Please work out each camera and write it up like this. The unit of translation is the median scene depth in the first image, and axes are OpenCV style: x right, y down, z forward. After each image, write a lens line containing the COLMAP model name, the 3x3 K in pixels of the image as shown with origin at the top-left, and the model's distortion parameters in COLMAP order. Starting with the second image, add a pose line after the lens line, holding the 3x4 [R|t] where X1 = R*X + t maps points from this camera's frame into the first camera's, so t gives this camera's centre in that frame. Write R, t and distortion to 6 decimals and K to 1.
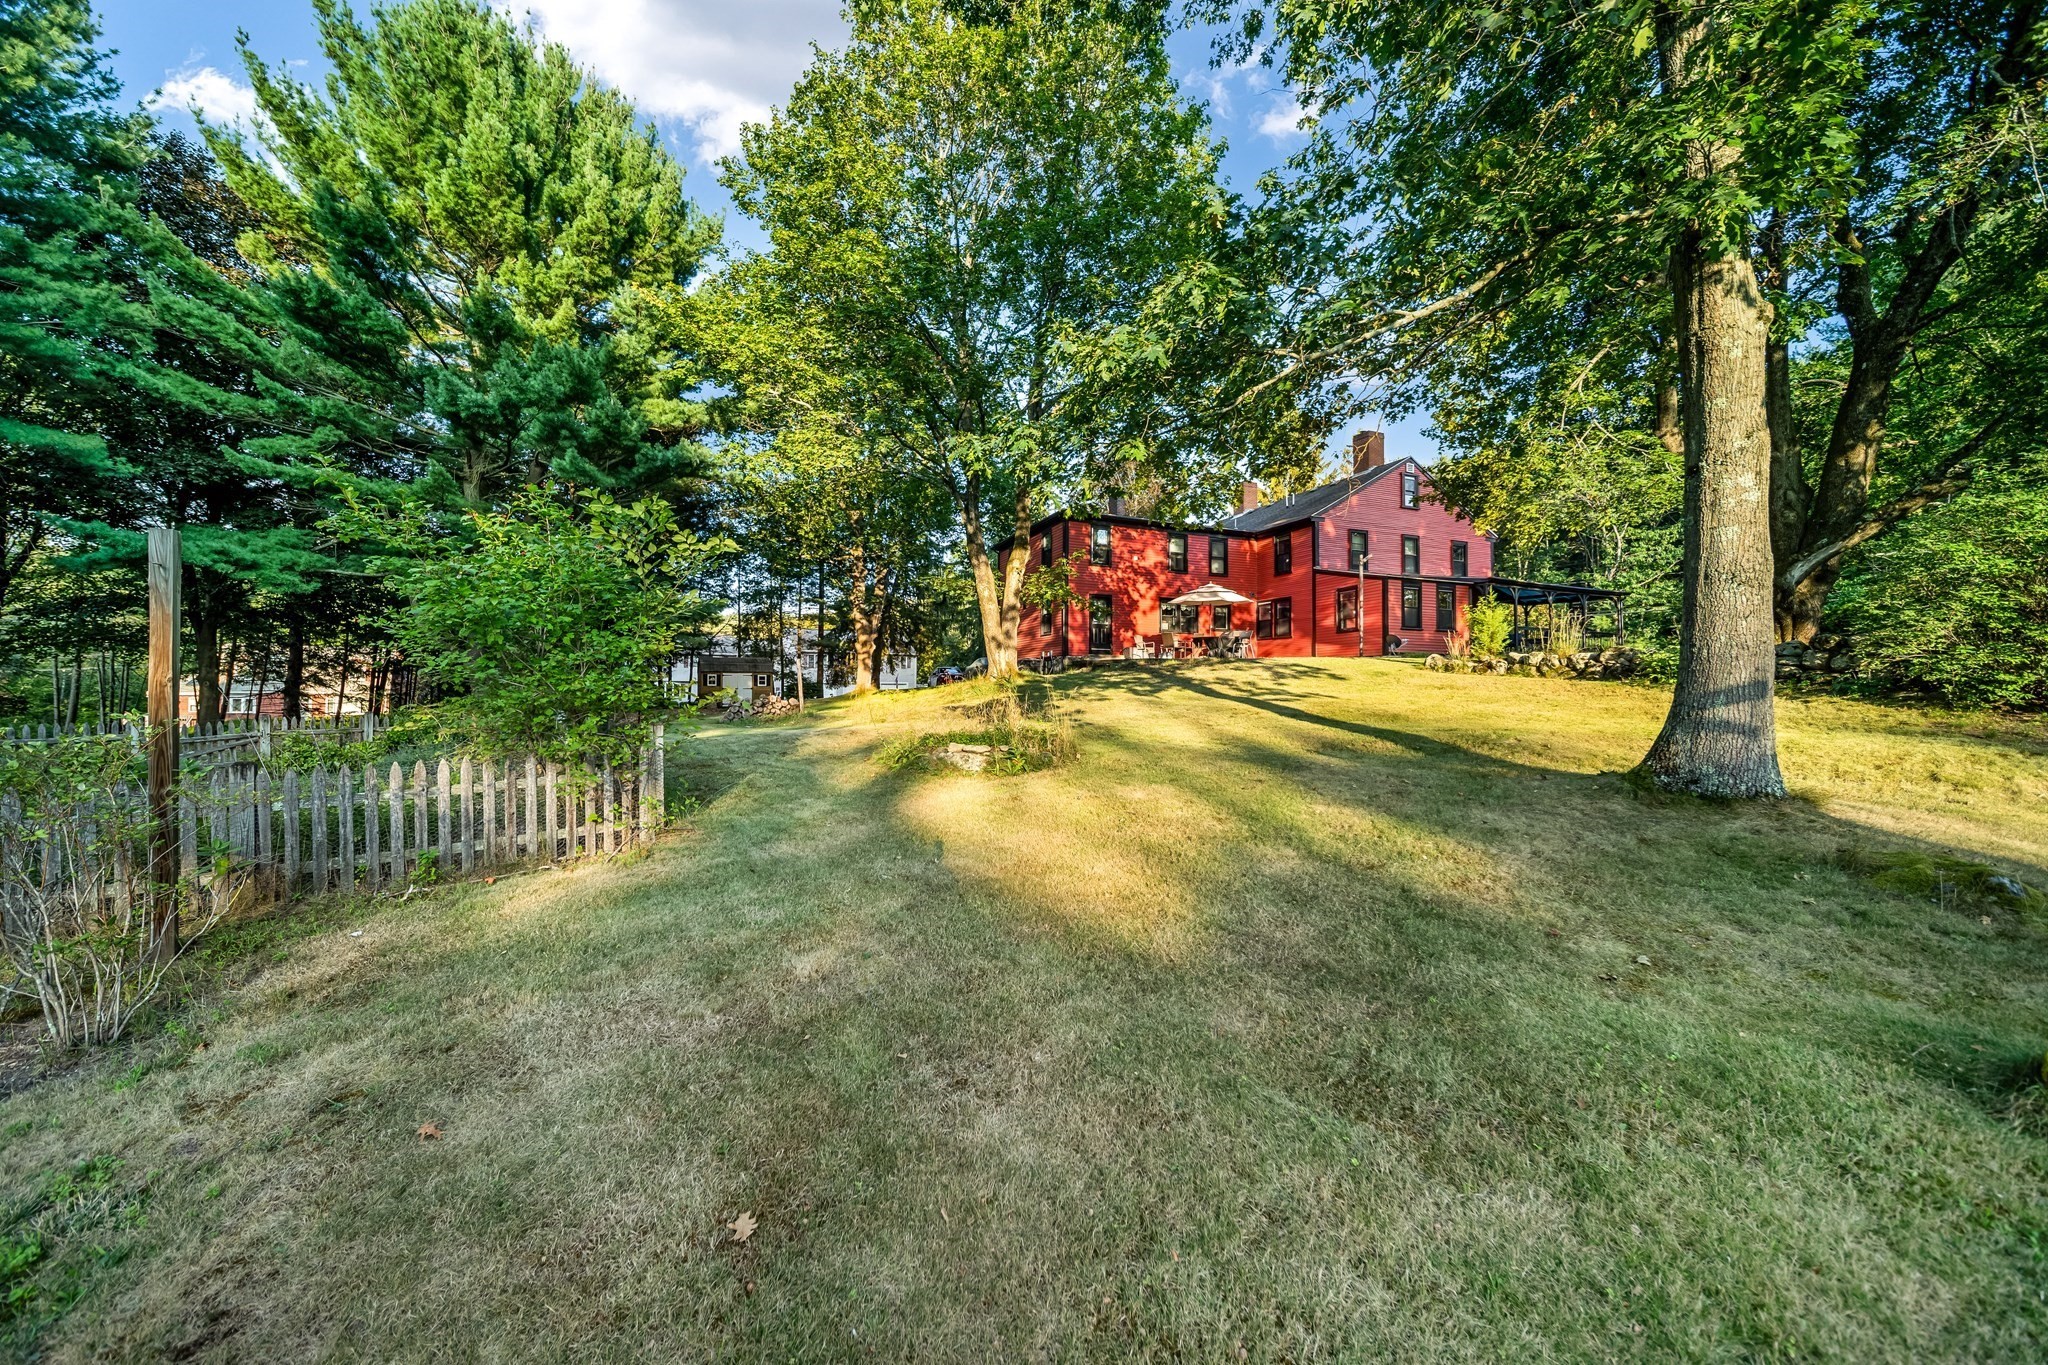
lens RADIAL K [[719.7, 0, 1024.0], [0, 719.7, 682.5], [0, 0, 1]] dist [0.006952, -0.002767]
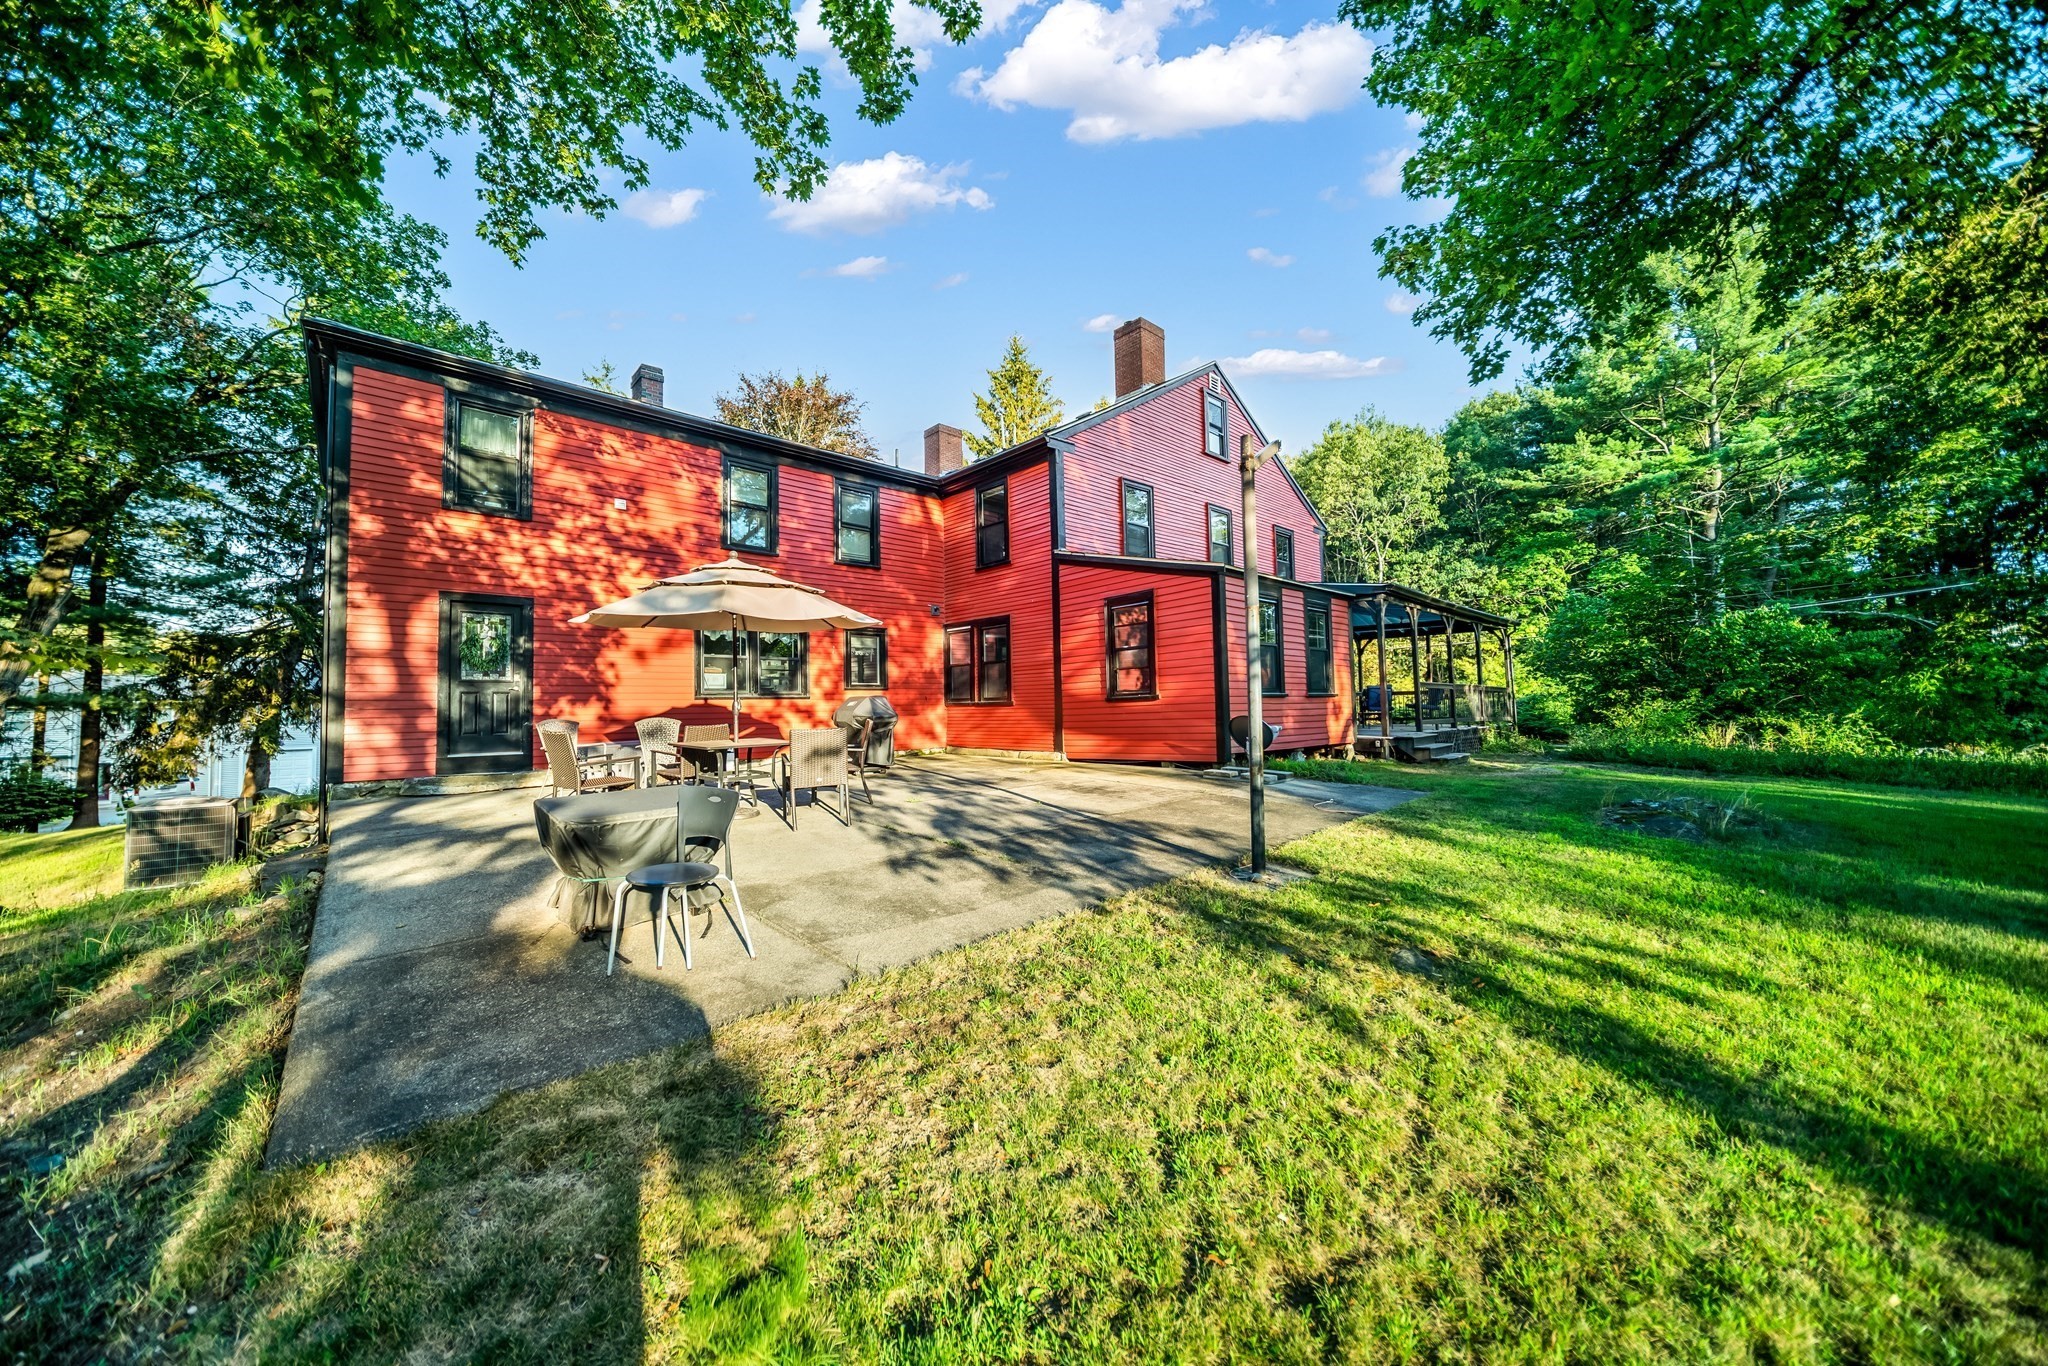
lens RADIAL K [[719.7, 0, 1024.0], [0, 719.7, 683.0], [0, 0, 1]] dist [0.006952, -0.002767]
pose [[0.947052, -0.016459, 0.320658, 0.235565], [0.029017, 0.998986, -0.034424, -0.061138], [-0.319766, 0.041906, 0.946569, 0.575109]]
